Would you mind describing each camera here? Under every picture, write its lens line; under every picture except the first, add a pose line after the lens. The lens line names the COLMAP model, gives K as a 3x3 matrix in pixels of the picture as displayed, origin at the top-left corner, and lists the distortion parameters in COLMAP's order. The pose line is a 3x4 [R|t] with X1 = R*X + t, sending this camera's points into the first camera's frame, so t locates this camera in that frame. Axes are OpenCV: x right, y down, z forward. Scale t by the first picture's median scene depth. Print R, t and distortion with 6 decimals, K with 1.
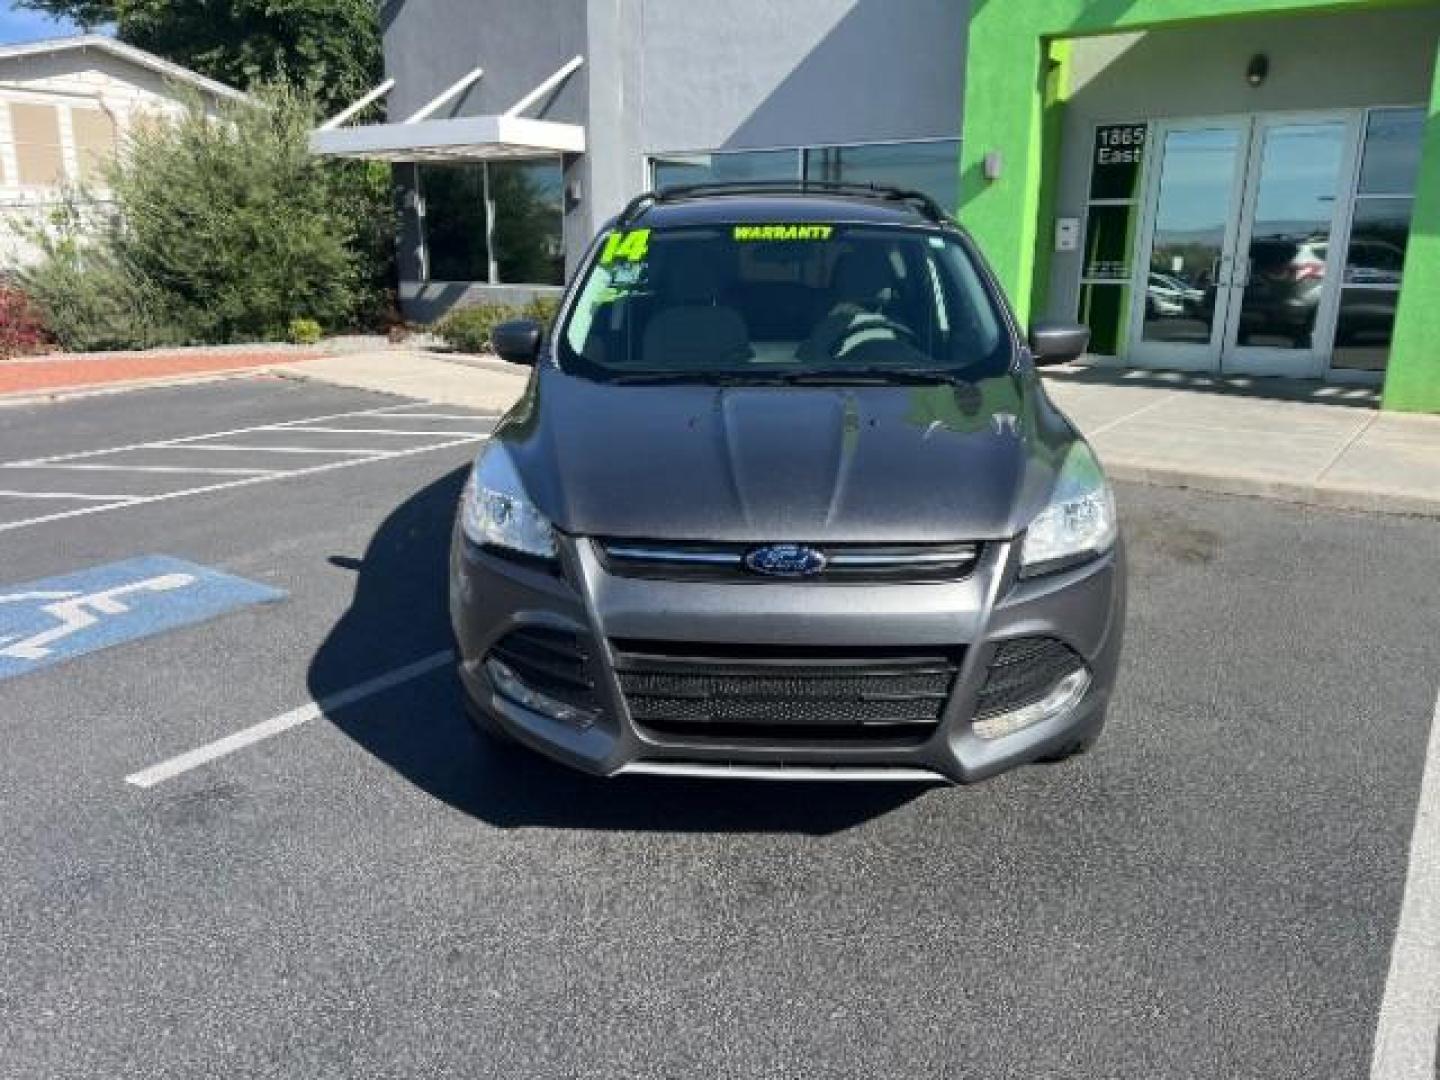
lens RADIAL K [[1075.4, 0, 720.0], [0, 1075.4, 540.0], [0, 0, 1]] dist [0.069638, -0.076410]
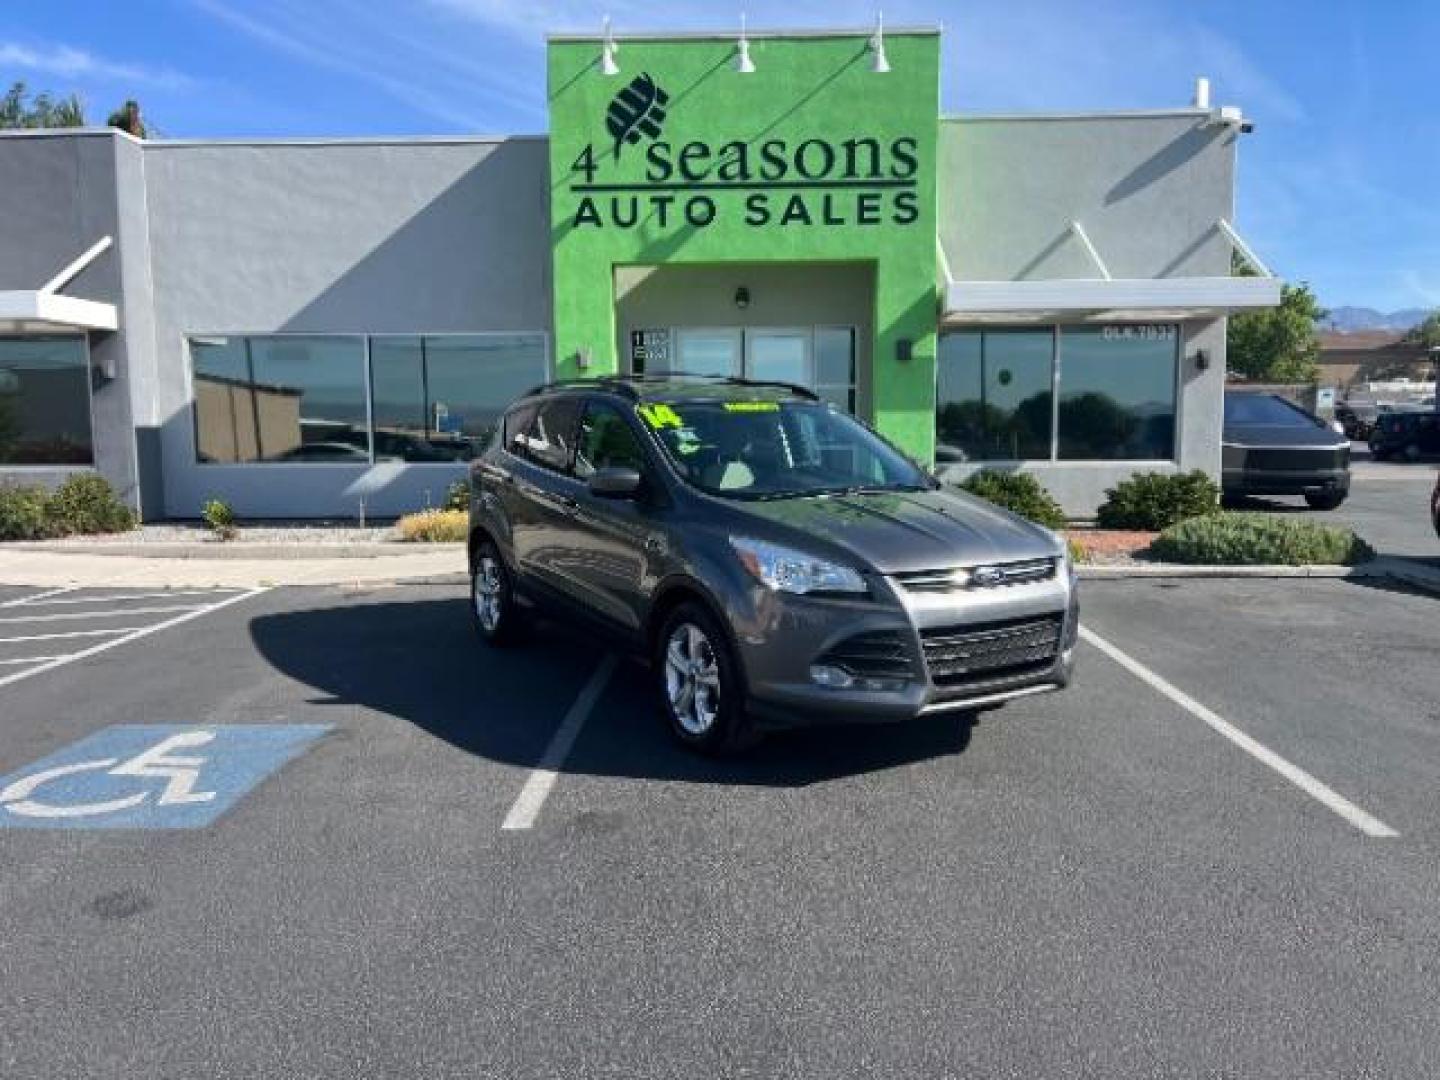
lens RADIAL K [[1105.4, 0, 723.1], [0, 1105.4, 505.5], [0, 0, 1]] dist [0.000018, 0.008624]
pose [[0.831943, -0.048964, 0.552696, -0.252592], [0.153492, 0.977536, -0.144441, 0.019664], [-0.533208, 0.205001, 0.820770, -0.063999]]
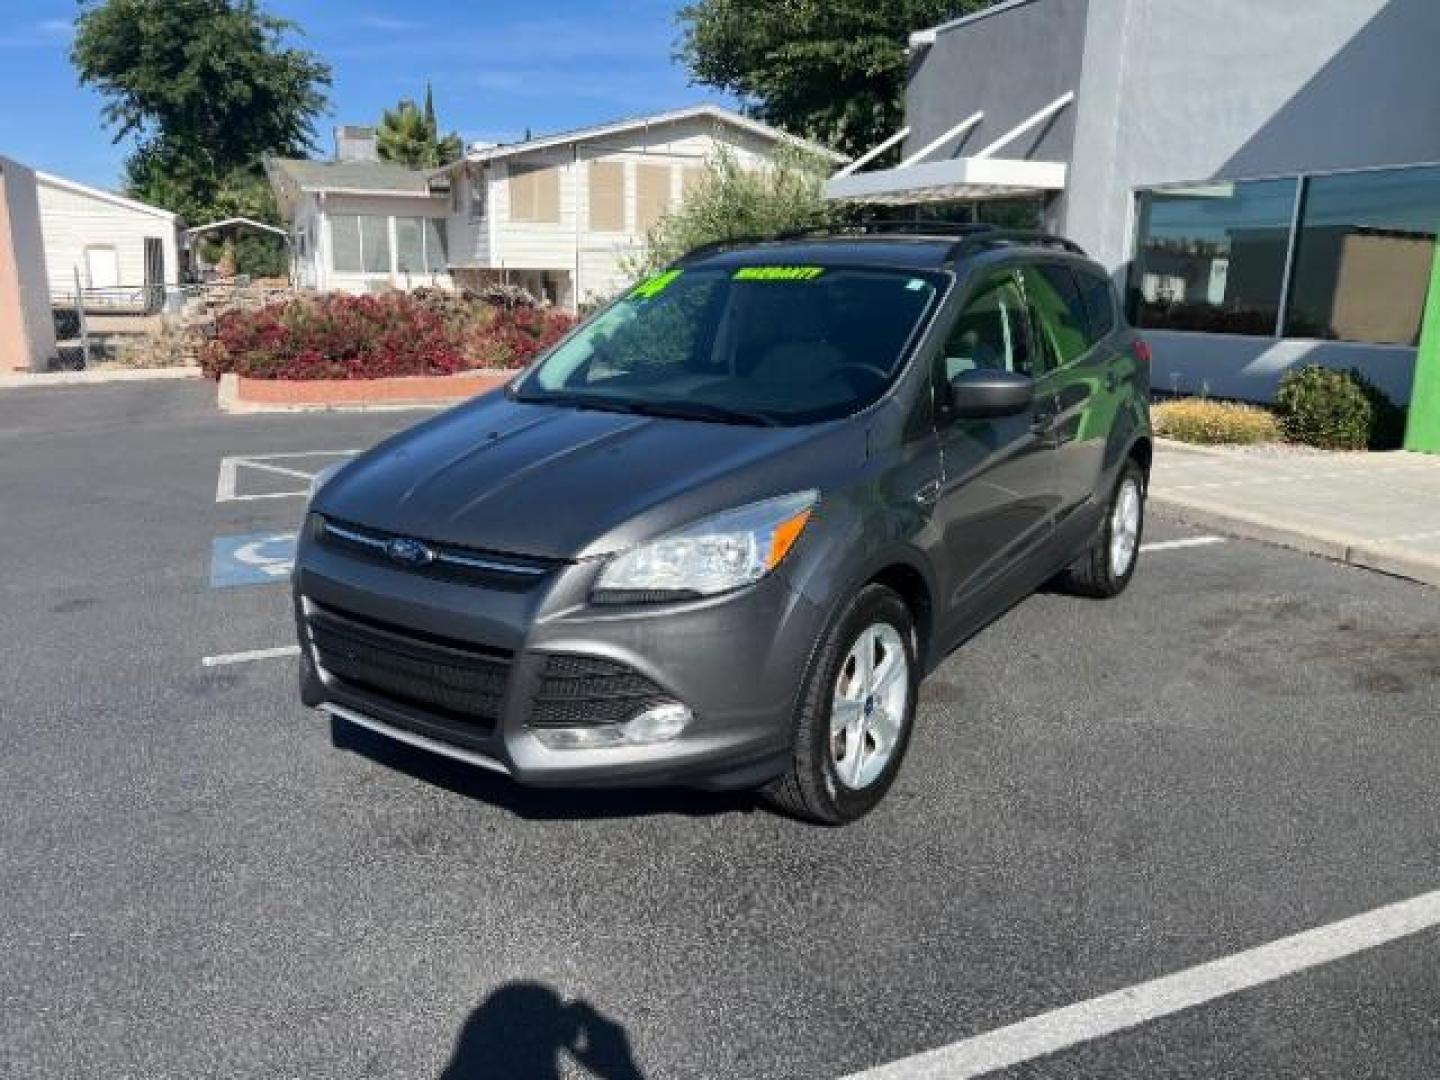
lens RADIAL K [[1075.4, 0, 720.0], [0, 1075.4, 540.0], [0, 0, 1]] dist [0.069638, -0.076410]
pose [[0.855301, 0.132183, -0.500987, 0.157689], [-0.148144, 0.988933, 0.008010, -0.008805], [0.496501, 0.067367, 0.865418, 0.026432]]
